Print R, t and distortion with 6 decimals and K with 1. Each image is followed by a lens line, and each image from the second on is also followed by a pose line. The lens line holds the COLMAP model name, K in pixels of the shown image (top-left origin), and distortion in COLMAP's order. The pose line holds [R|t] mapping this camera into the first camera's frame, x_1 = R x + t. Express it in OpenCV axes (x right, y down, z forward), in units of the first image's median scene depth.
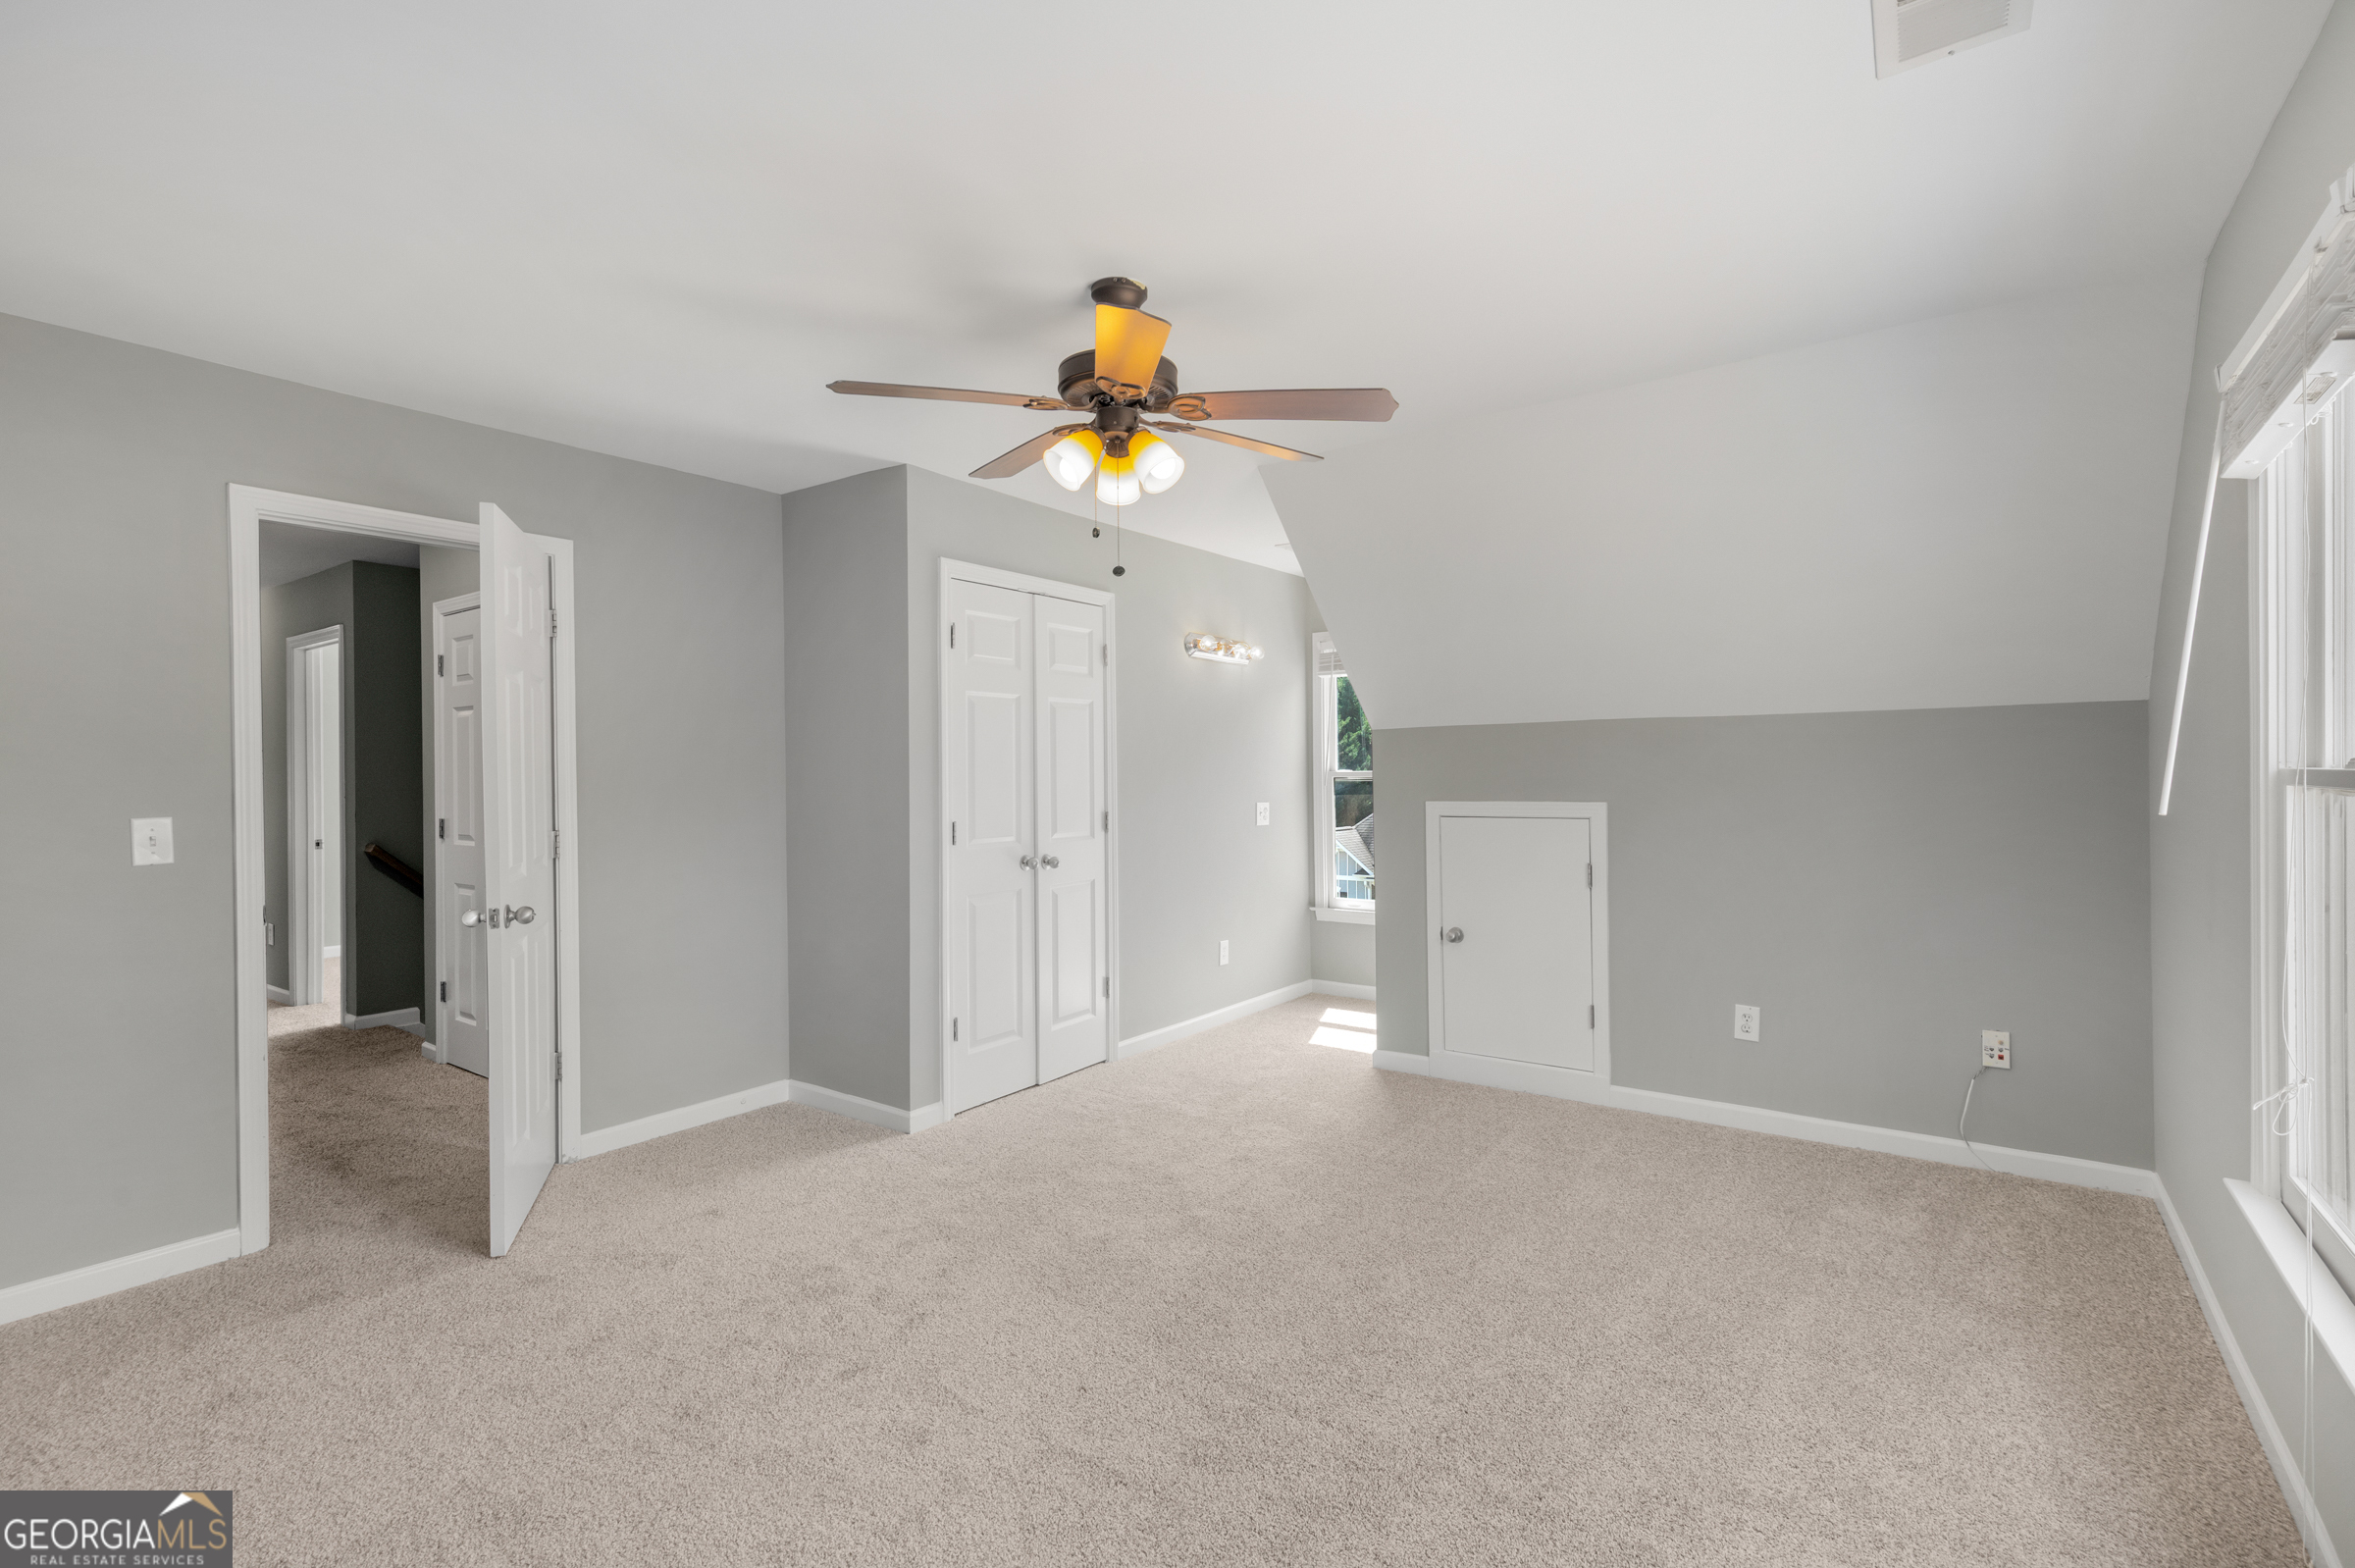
lens RADIAL K [[1067.7, 0, 1185.8], [0, 1067.7, 777.0], [0, 0, 1]] dist [0.007638, -0.002012]
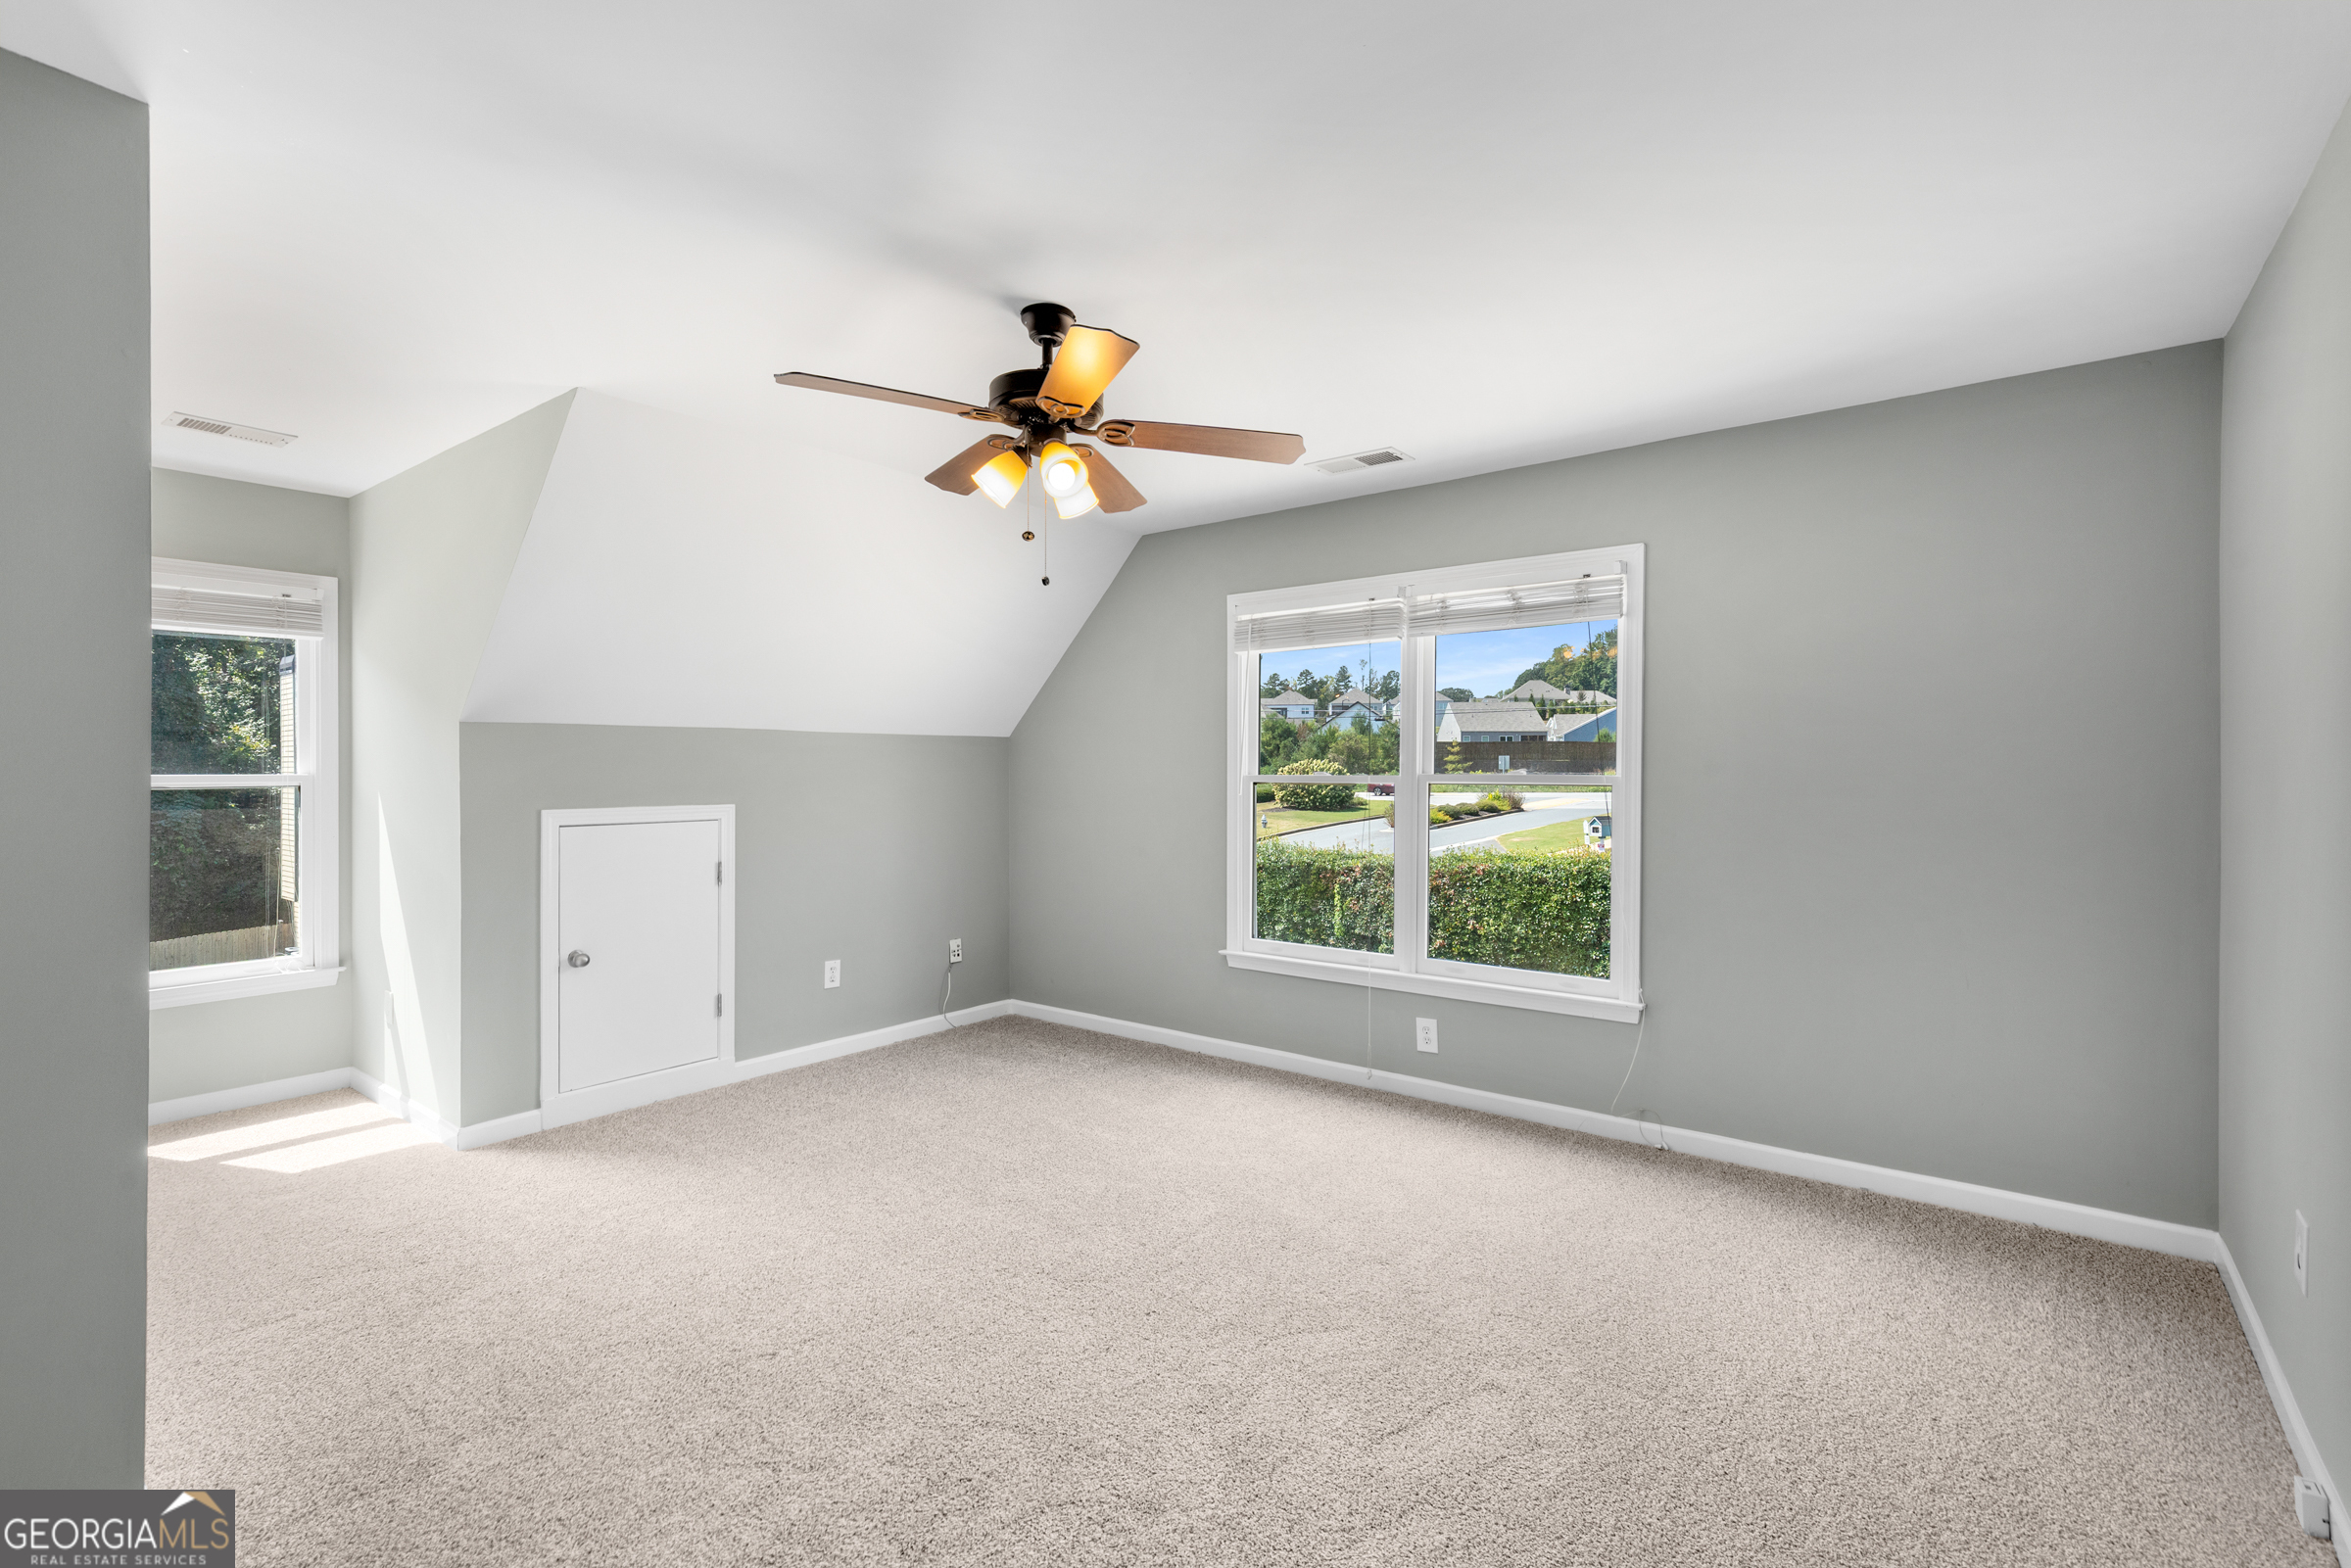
lens RADIAL K [[1065.8, 0, 1175.5], [0, 1065.8, 775.5], [0, 0, 1]] dist [0.007638, -0.002012]
pose [[0.037730, 0.003920, 0.999280, -0.678820], [0.005805, 0.999975, -0.004142, 0.001568], [-0.999271, 0.005957, 0.037707, 0.508761]]
